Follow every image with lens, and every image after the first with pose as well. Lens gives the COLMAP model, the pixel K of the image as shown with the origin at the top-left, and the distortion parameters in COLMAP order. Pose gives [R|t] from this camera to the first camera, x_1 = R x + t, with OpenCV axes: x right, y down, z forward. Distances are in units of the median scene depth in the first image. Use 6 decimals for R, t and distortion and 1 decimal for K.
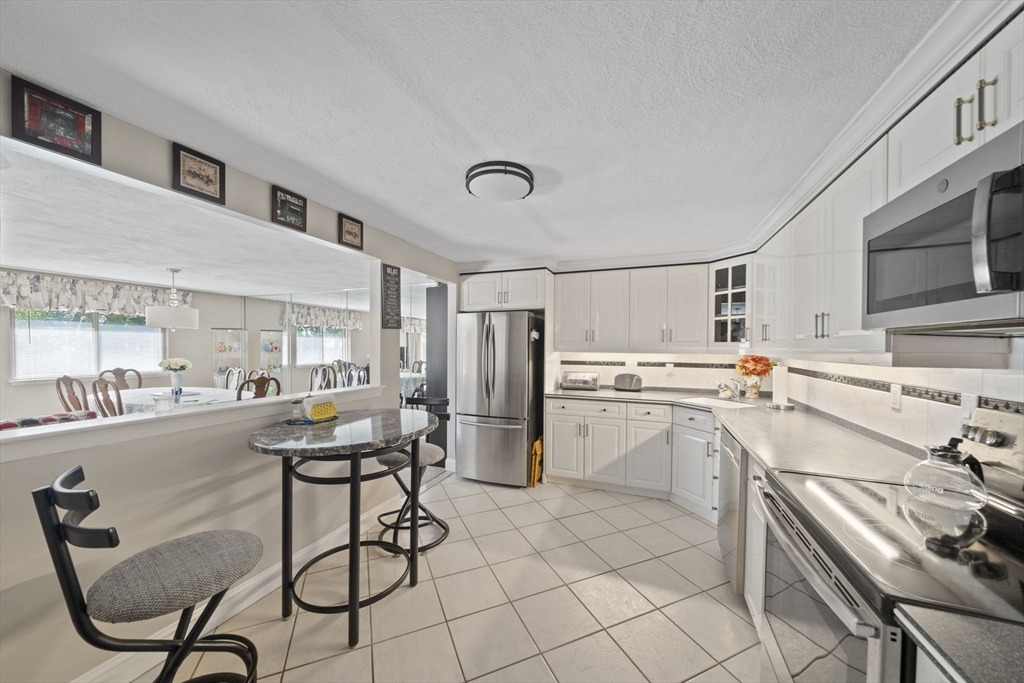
lens RADIAL K [[351.0, 0, 518.8], [0, 351.0, 344.0], [0, 0, 1]] dist [-0.001305, -0.000026]
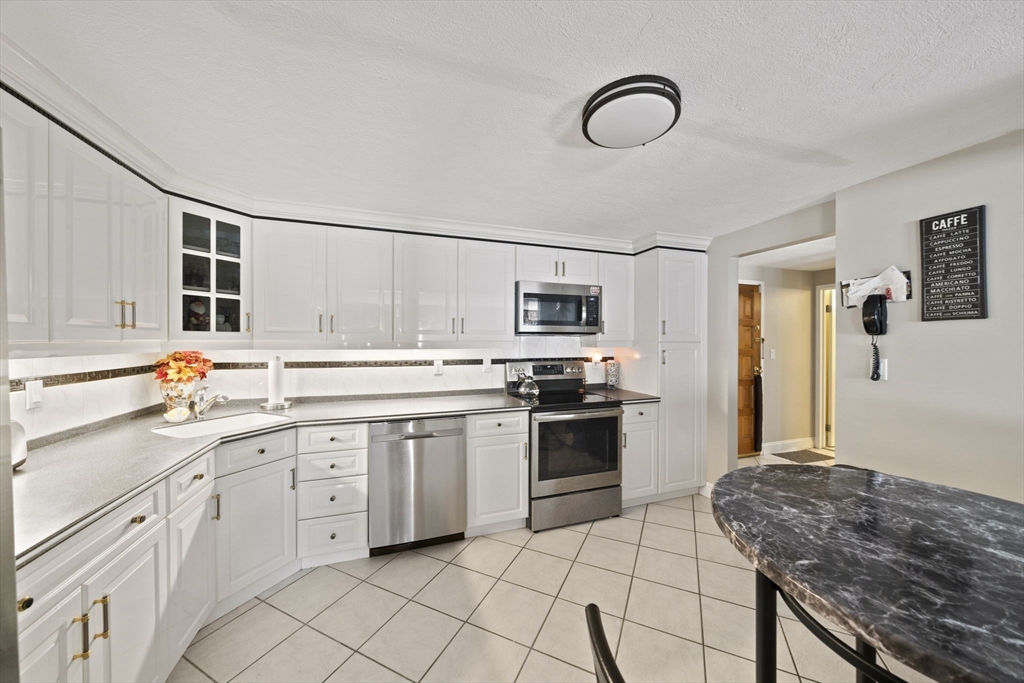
lens RADIAL K [[341.1, 0, 508.0], [0, 341.1, 330.5], [0, 0, 1]] dist [-0.000468, 0.000033]
pose [[-0.636359, 0.007909, 0.771352, -0.263965], [-0.015820, 0.999603, -0.023300, -0.000835], [-0.771231, -0.027030, -0.635981, 1.002235]]
